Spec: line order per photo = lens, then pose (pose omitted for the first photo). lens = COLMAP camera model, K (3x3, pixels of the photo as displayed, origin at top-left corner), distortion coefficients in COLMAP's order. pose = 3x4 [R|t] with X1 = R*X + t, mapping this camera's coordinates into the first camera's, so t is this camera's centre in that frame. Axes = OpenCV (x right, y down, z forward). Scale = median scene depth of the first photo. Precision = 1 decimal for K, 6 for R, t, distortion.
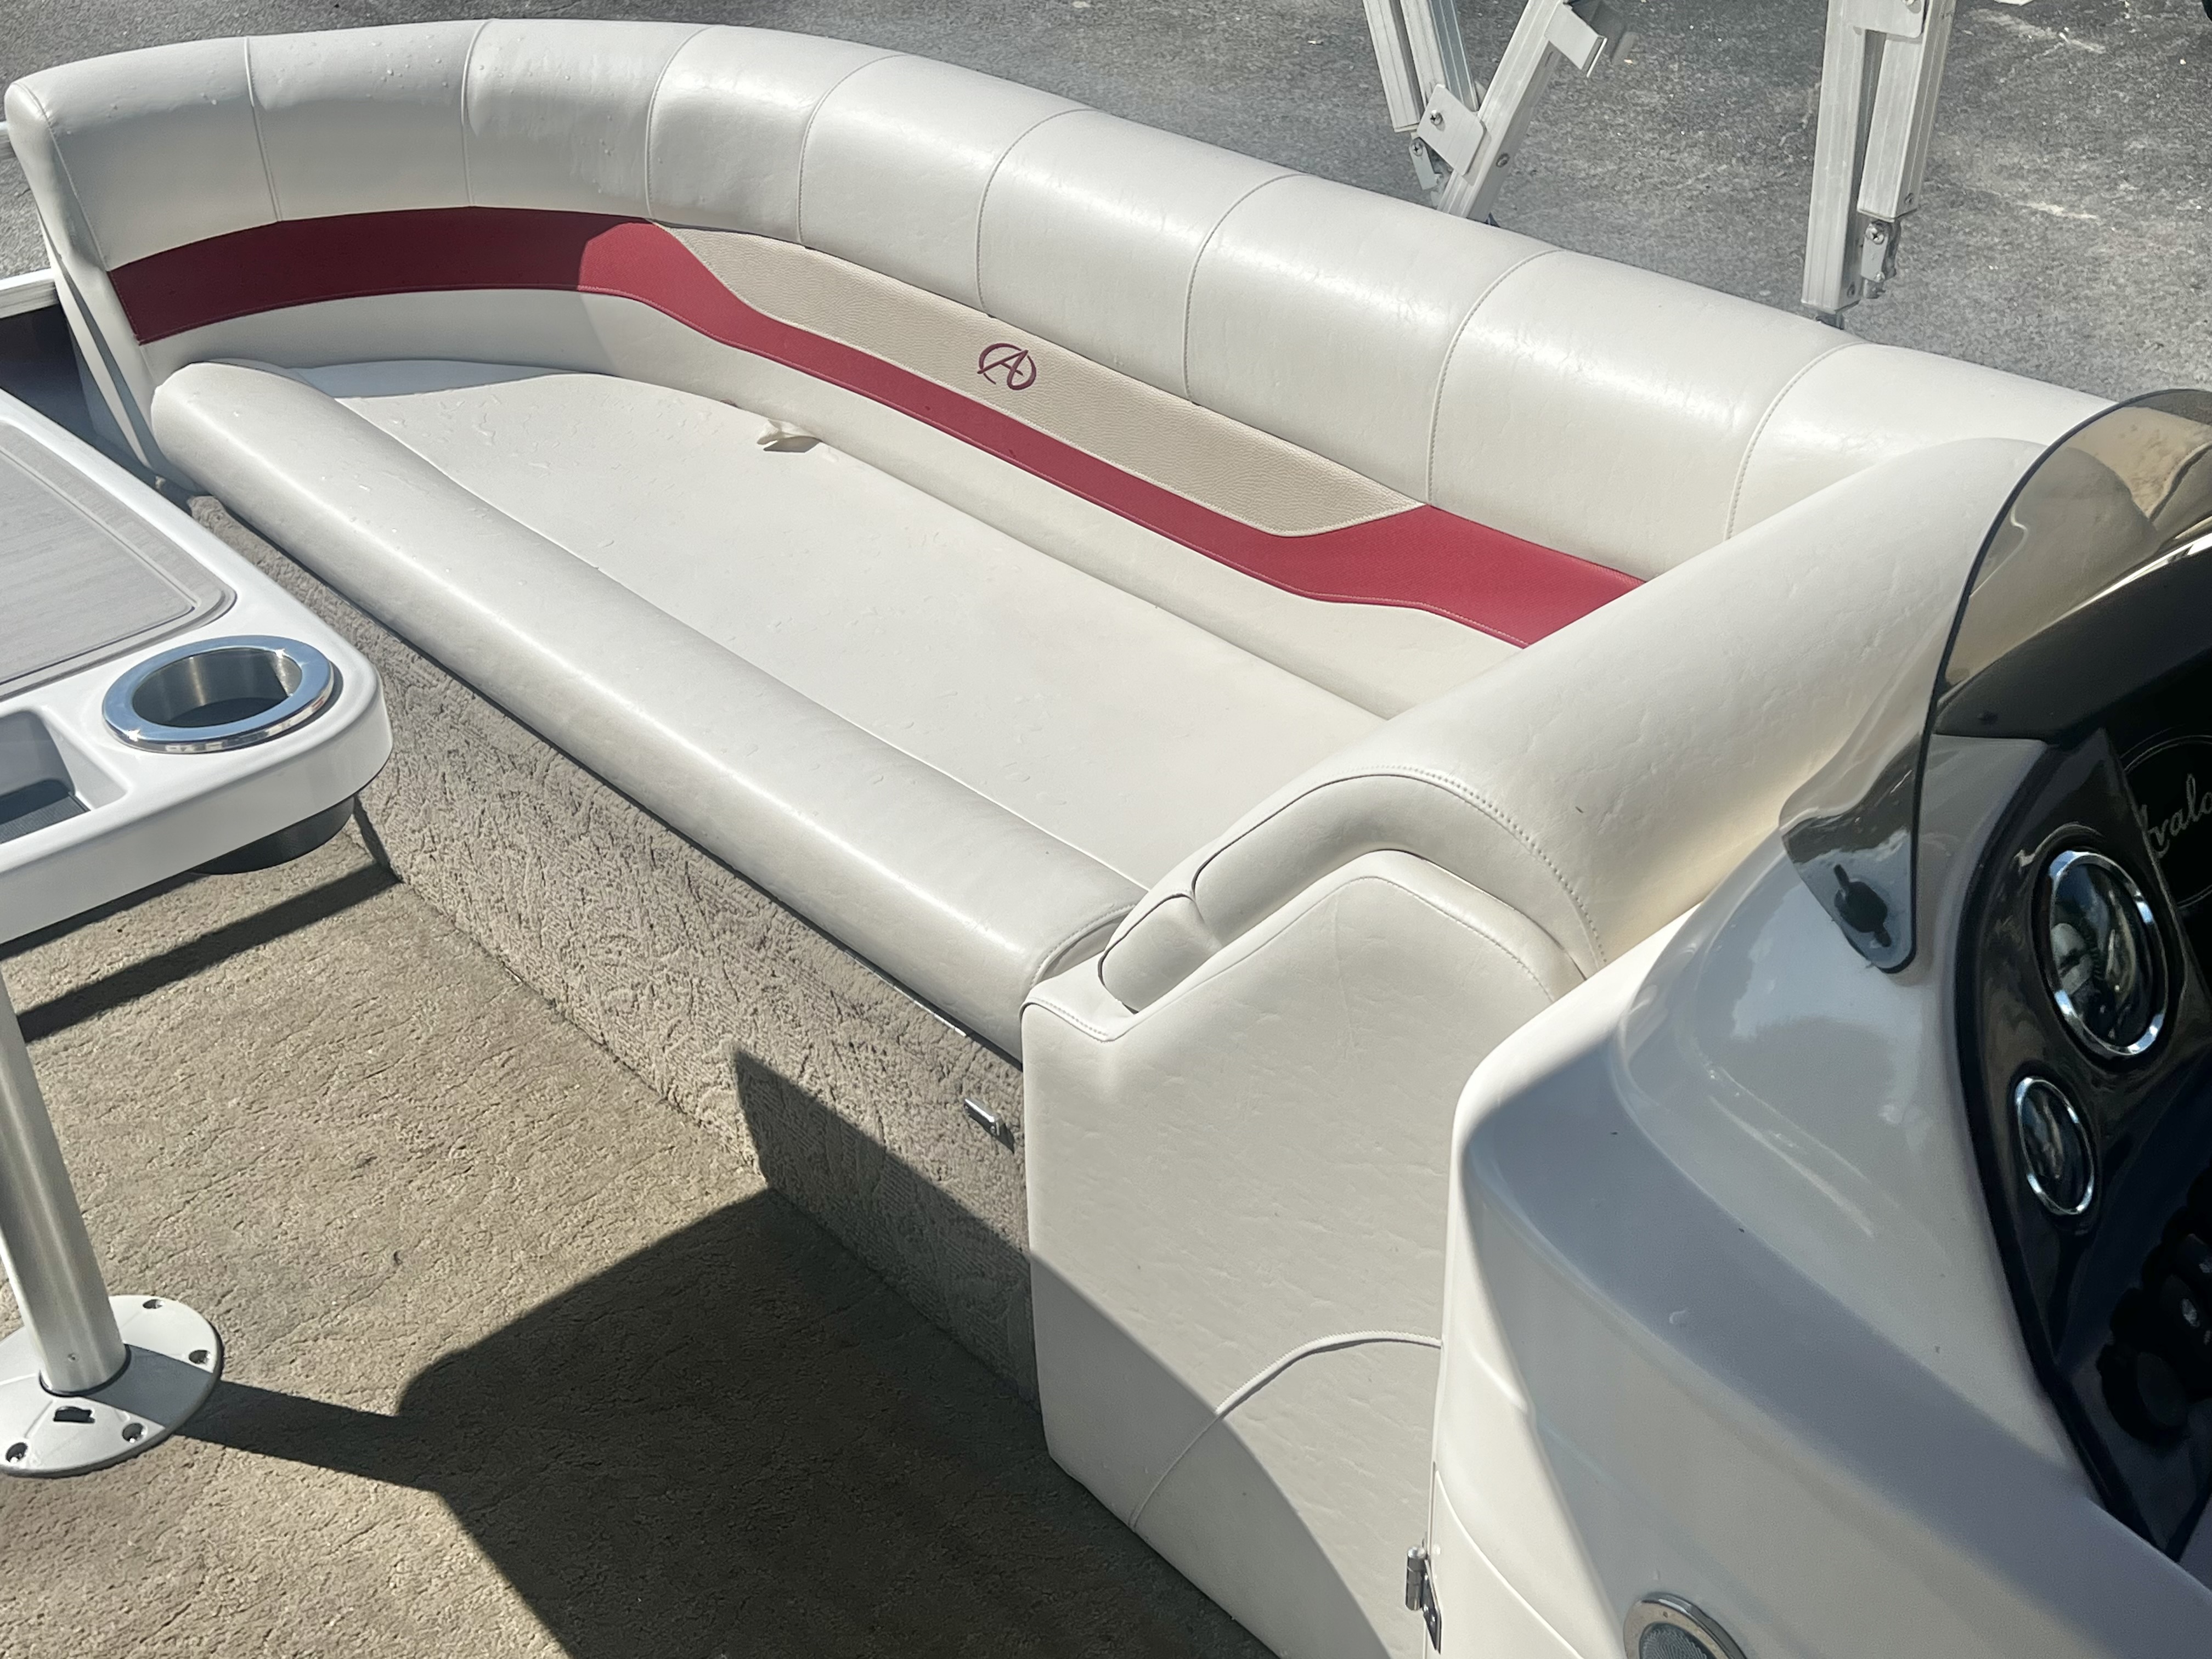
lens RADIAL K [[2617.6, 0, 1107.1], [0, 2617.6, 844.2], [0, 0, 1]] dist [0.030019, 0.000000]
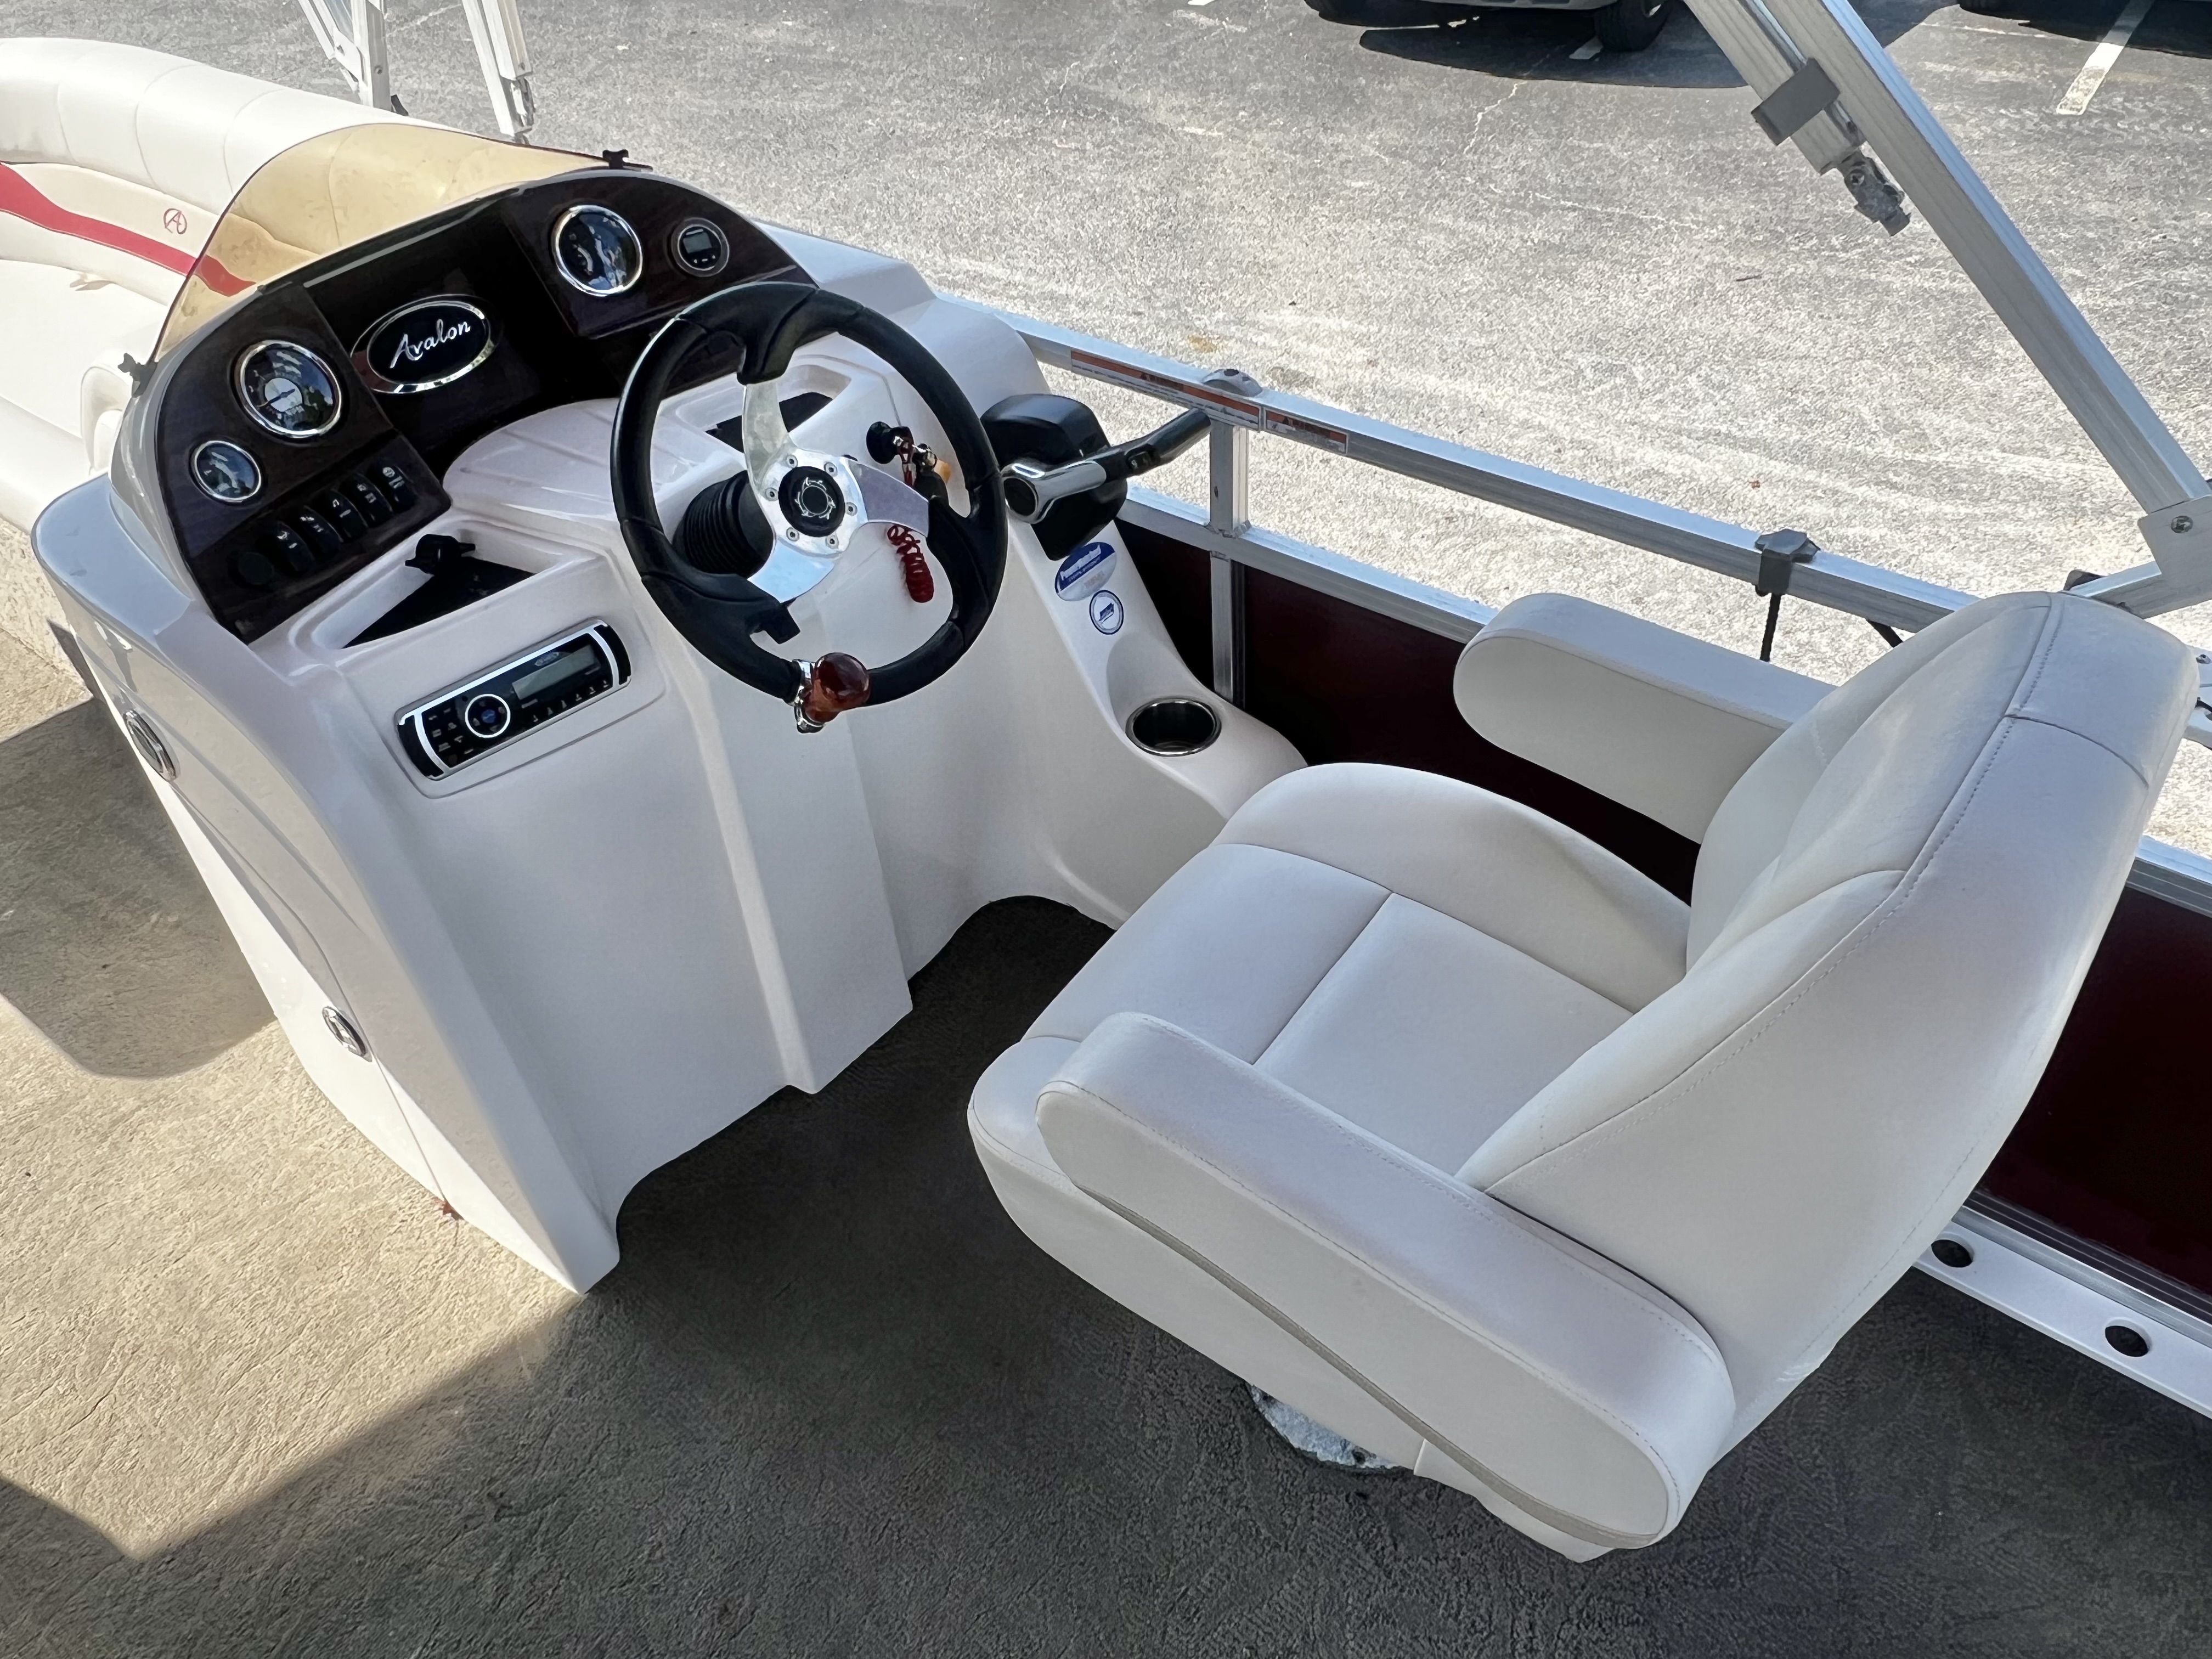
lens RADIAL K [[1649.6, 0, 1062.8], [0, 1649.6, 835.1], [0, 0, 1]] dist [-0.003173, -0.003318]
pose [[0.986871, -0.123560, 0.104012, 0.382251], [0.108510, 0.984235, 0.139665, 0.131423], [-0.119629, -0.126545, 0.984721, -0.205412]]
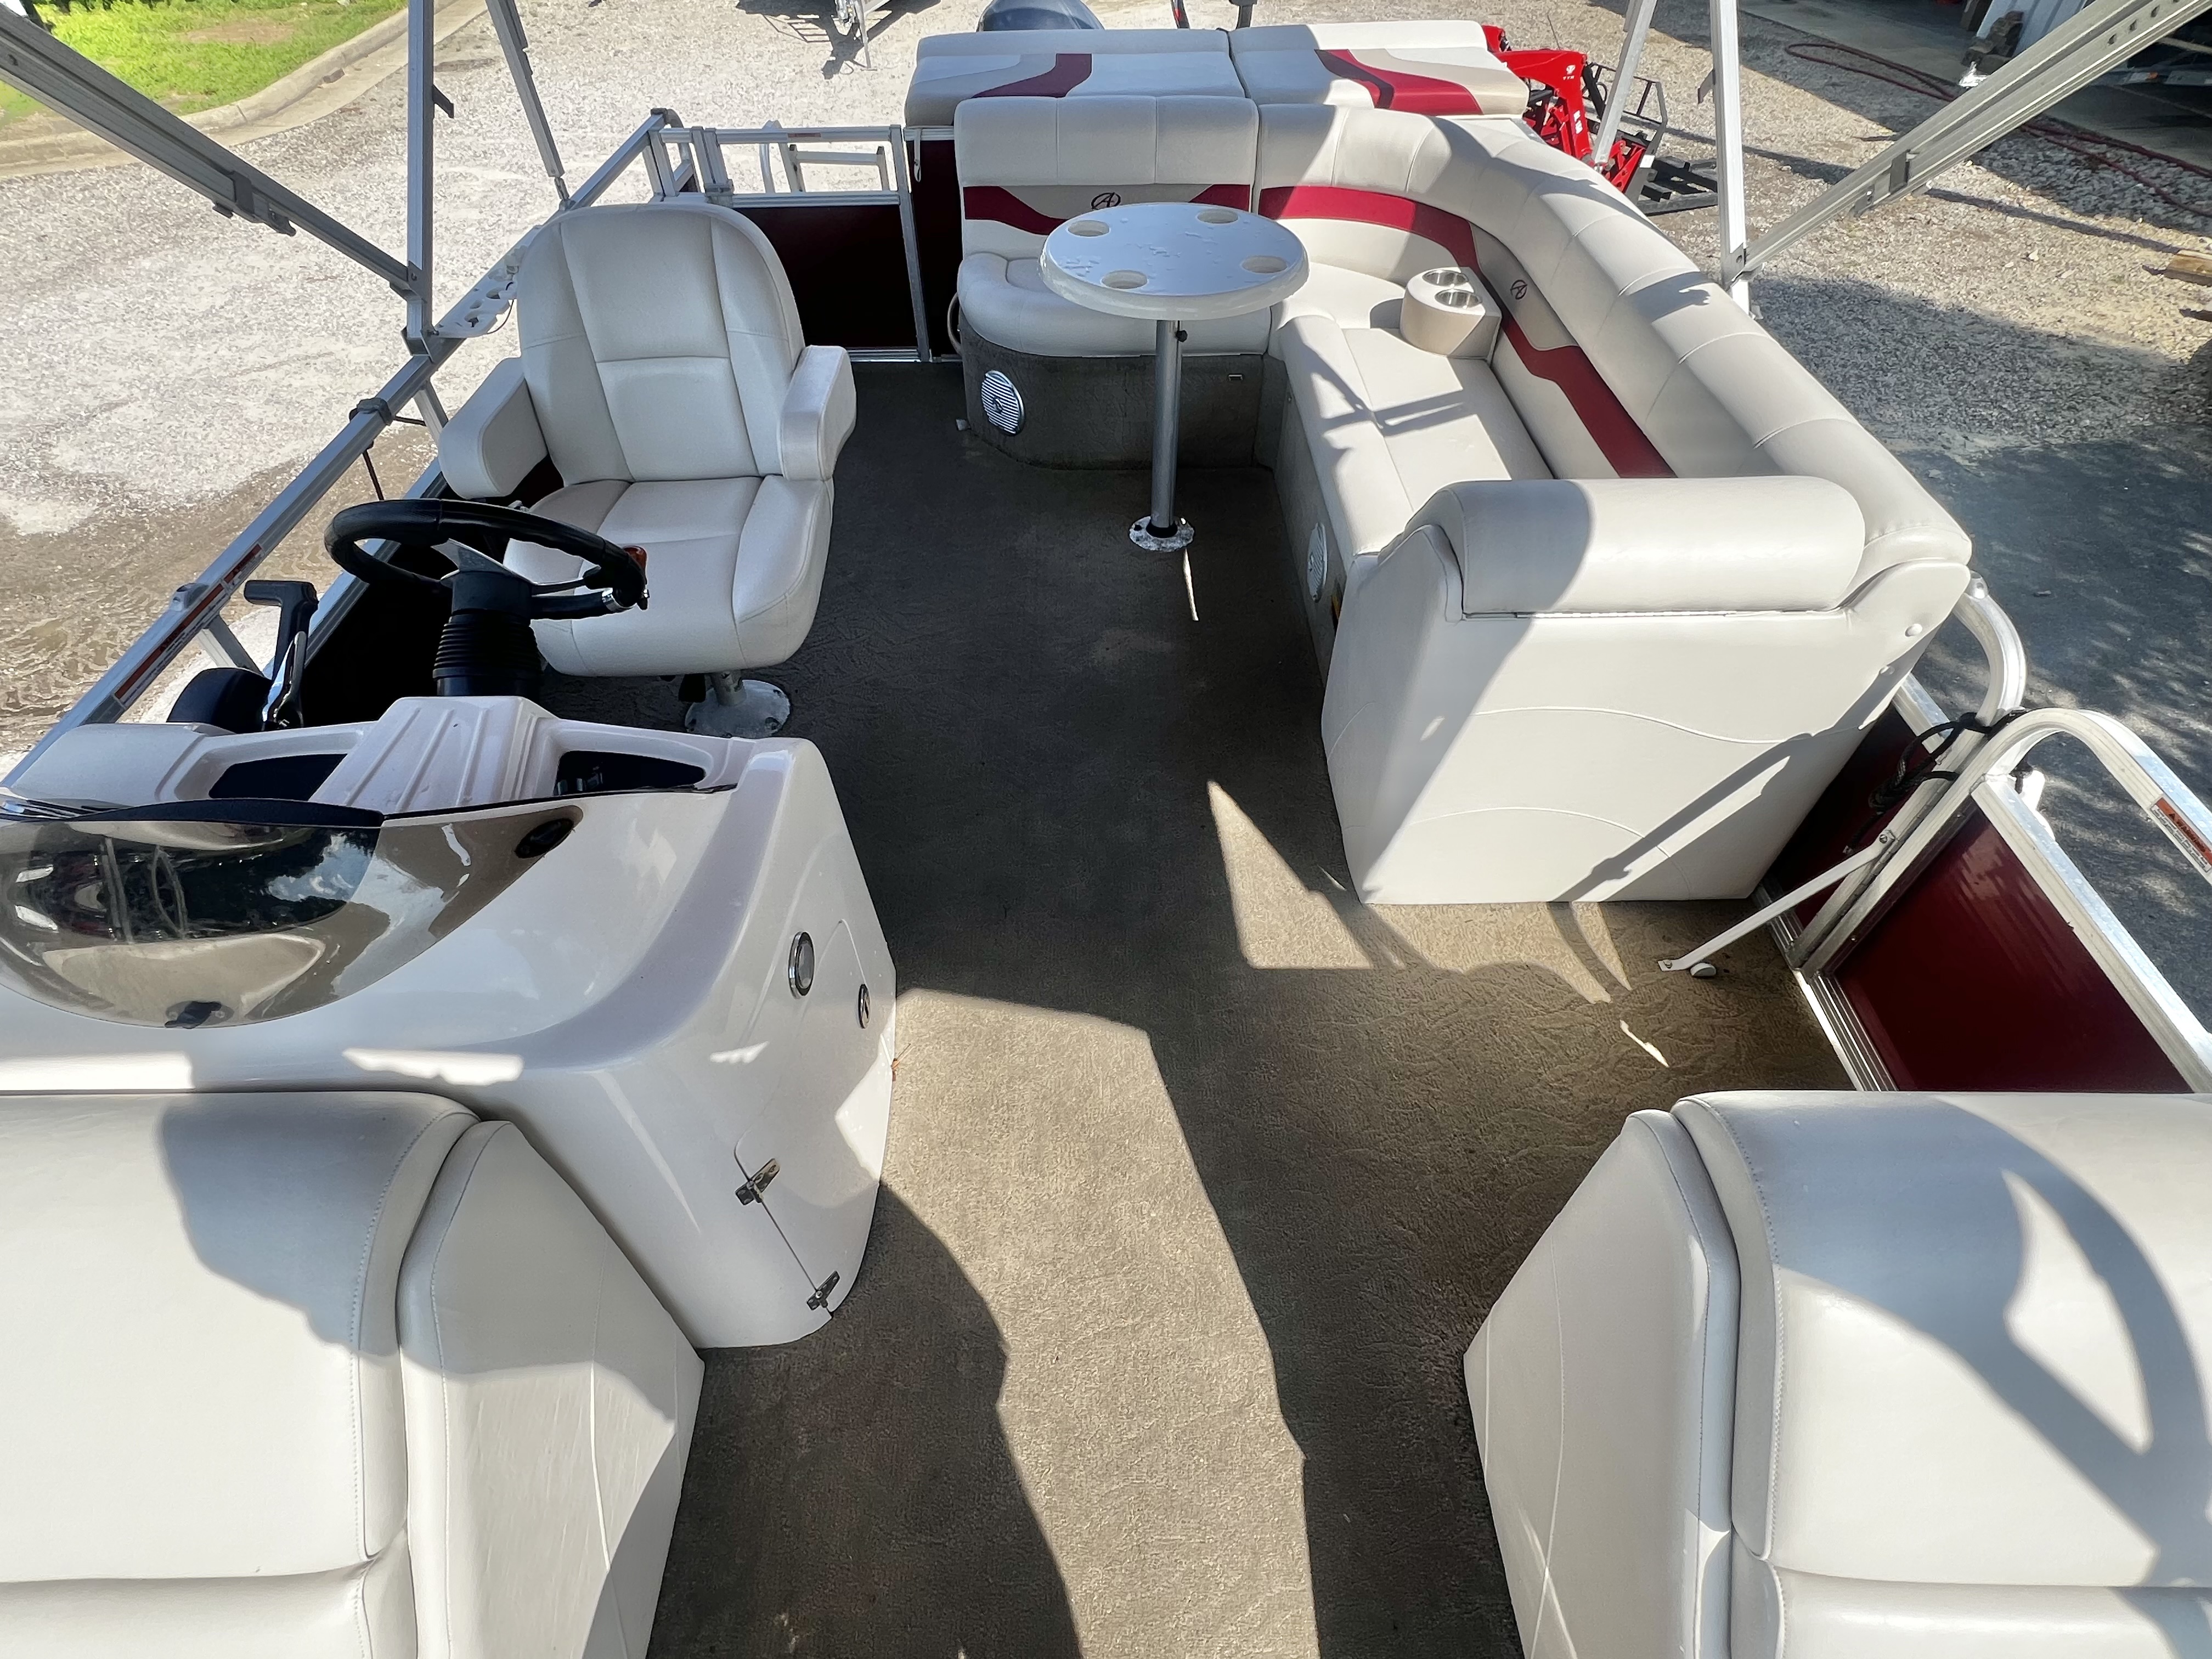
lens RADIAL K [[1058.6, 0, 1096.5], [0, 1058.6, 833.1], [0, 0, 1]] dist [-0.004768, 0.001784]
pose [[-0.764601, -0.443556, 0.467592, -0.205359], [0.382635, 0.271406, 0.883136, -0.254043], [-0.518628, 0.854164, -0.037797, 0.359500]]
